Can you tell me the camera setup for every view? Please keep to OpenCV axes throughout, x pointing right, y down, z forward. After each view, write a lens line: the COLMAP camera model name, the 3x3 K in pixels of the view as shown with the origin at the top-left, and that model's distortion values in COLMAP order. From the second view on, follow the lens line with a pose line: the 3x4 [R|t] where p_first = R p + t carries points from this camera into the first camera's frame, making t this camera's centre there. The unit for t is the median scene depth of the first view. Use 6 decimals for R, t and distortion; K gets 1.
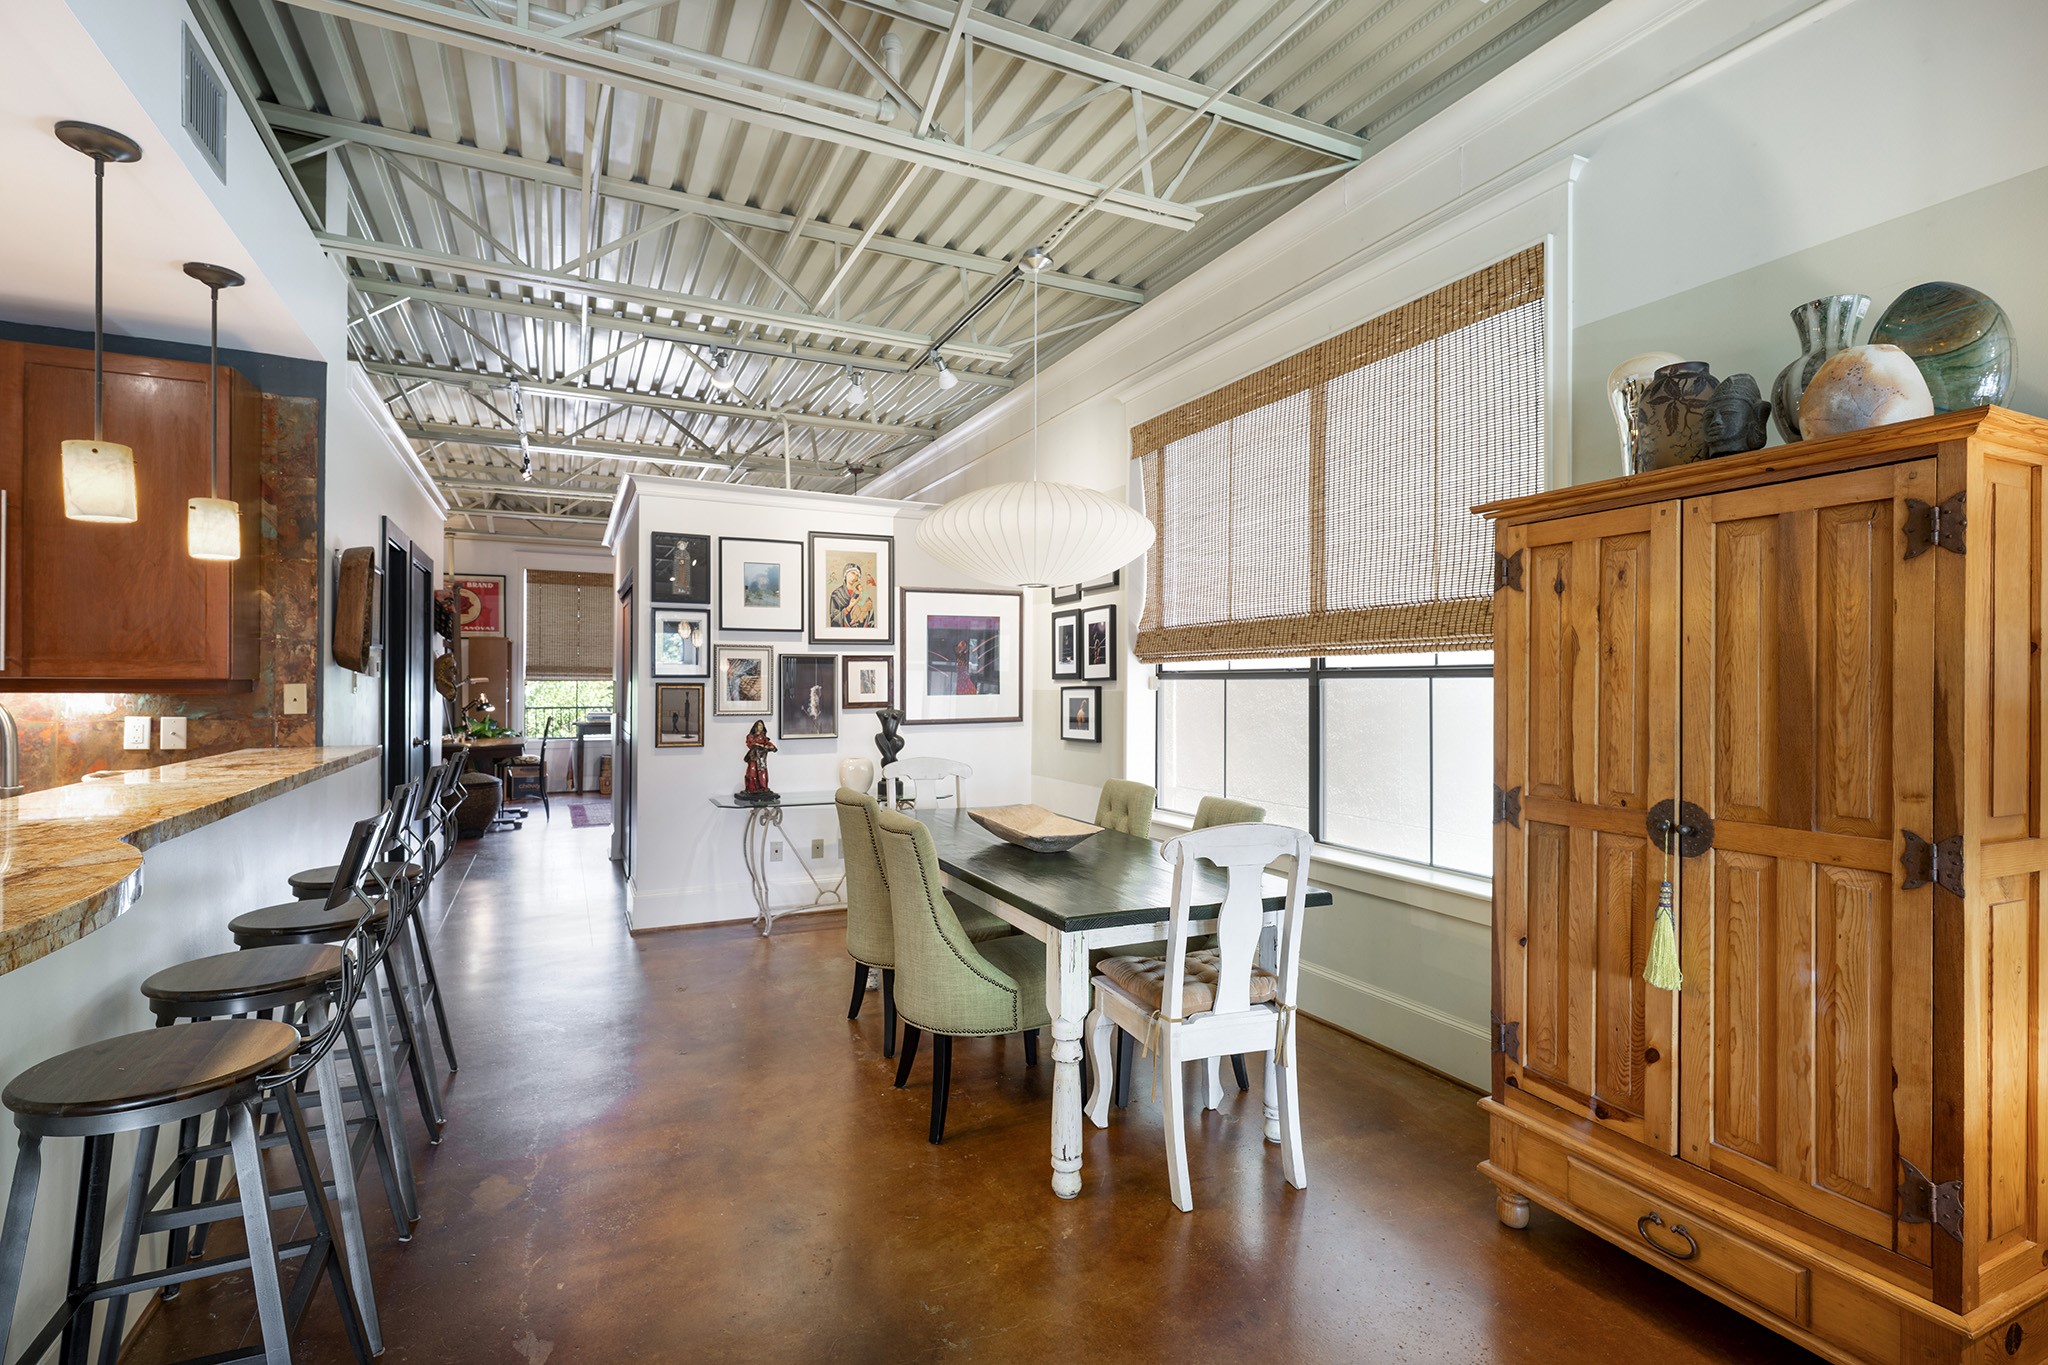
lens RADIAL K [[941.9, 0, 1024.0], [0, 941.9, 682.5], [0, 0, 1]] dist [0.000919, 0.000255]
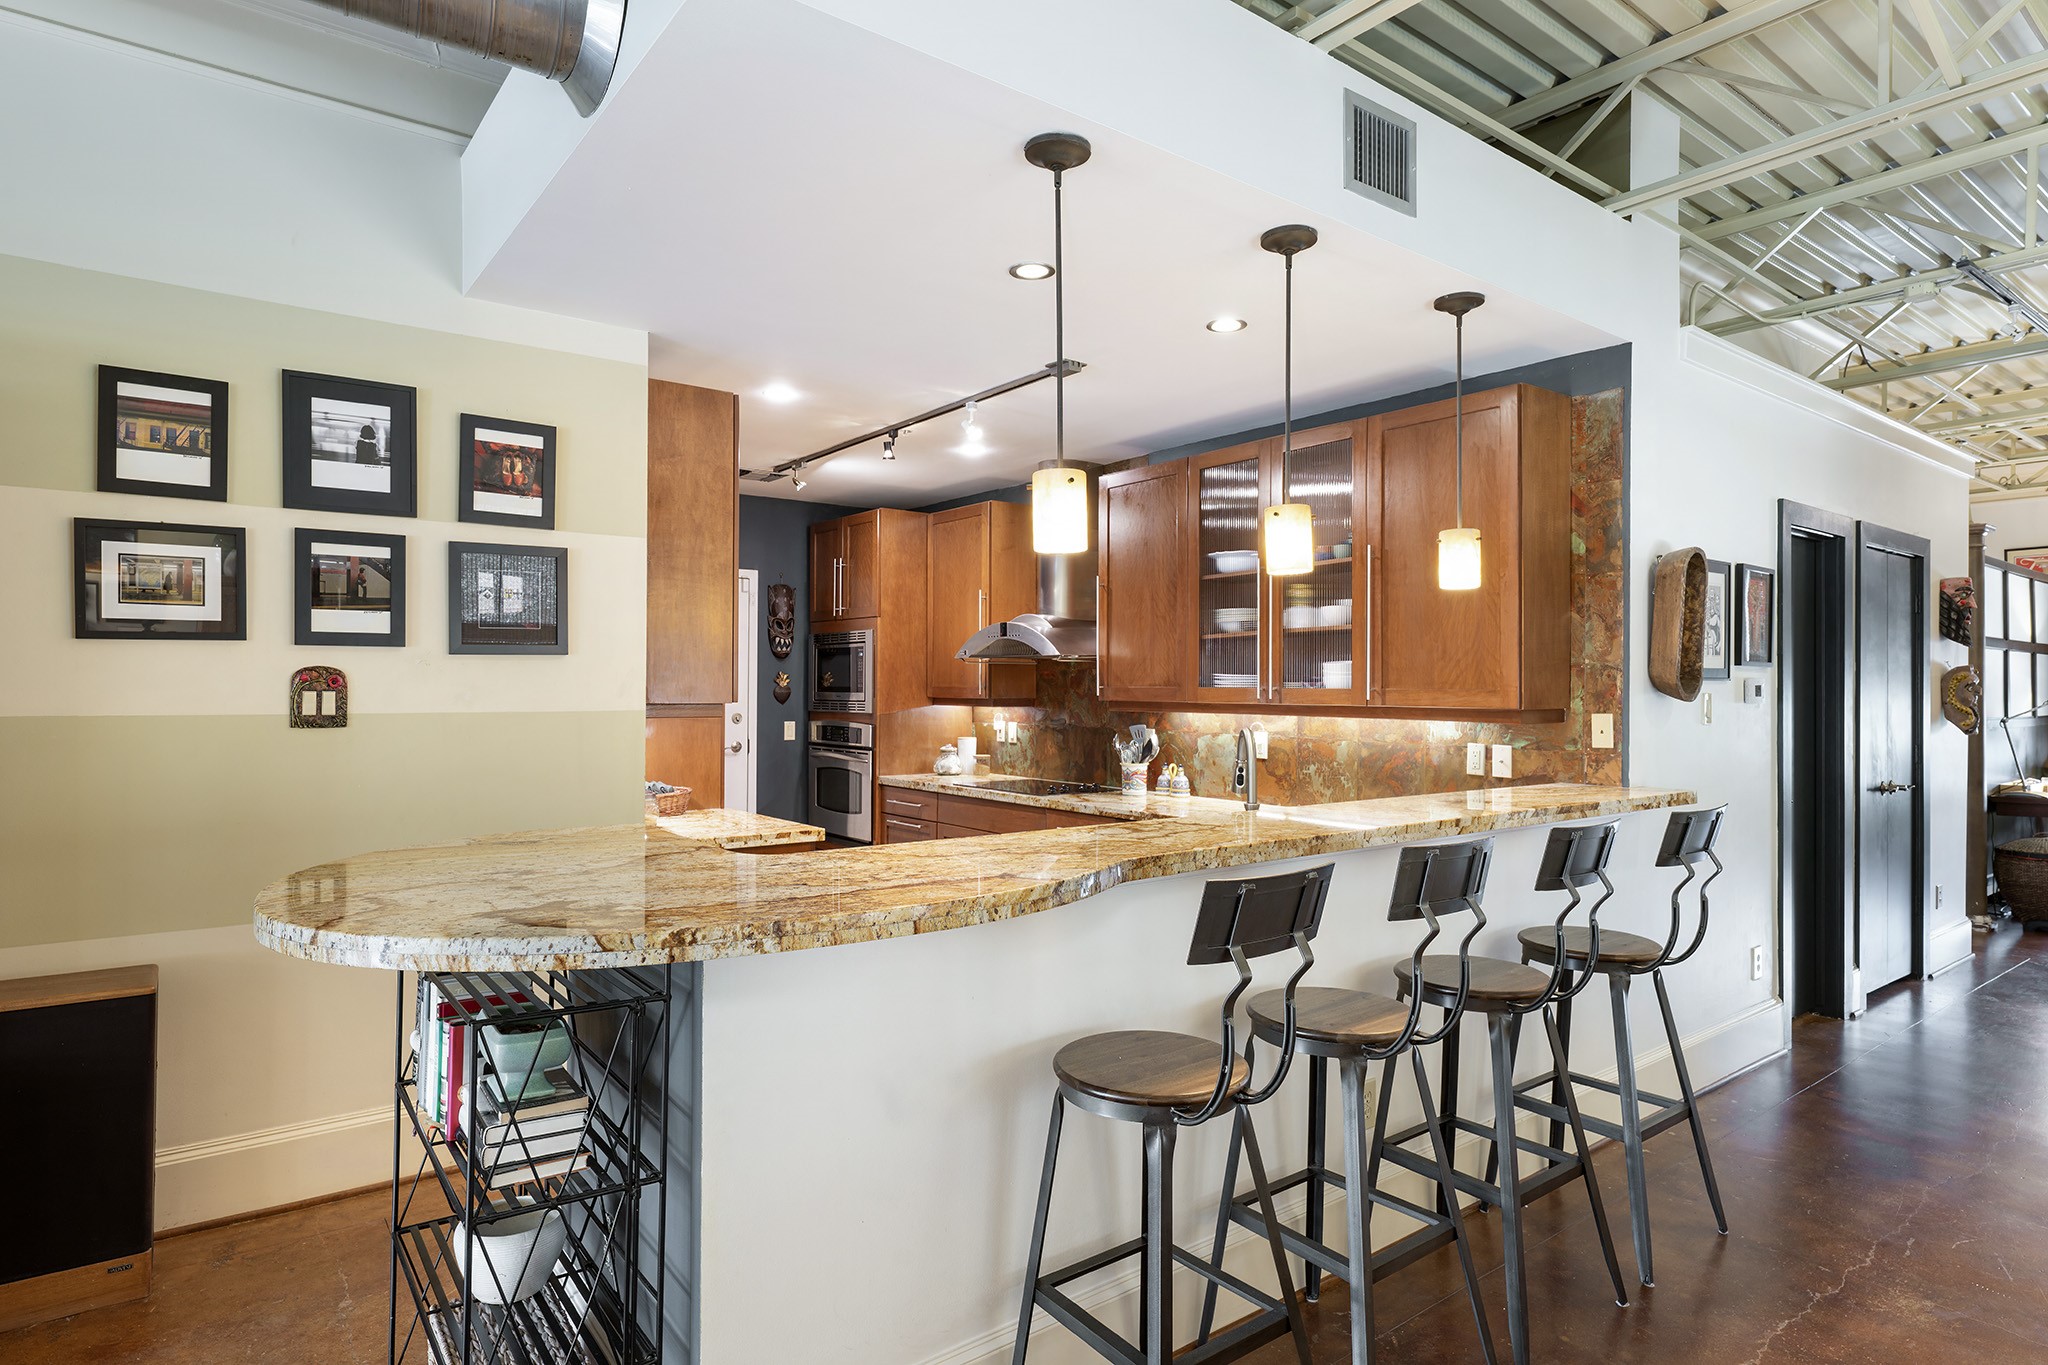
lens RADIAL K [[1130.4, 0, 1024.0], [0, 1130.4, 682.5], [0, 0, 1]] dist [-0.003377, -0.000797]
pose [[0.191691, -0.004698, -0.981444, 0.173370], [-0.003582, 0.999979, -0.005486, -0.020858], [0.981449, 0.004568, 0.191670, 0.264988]]
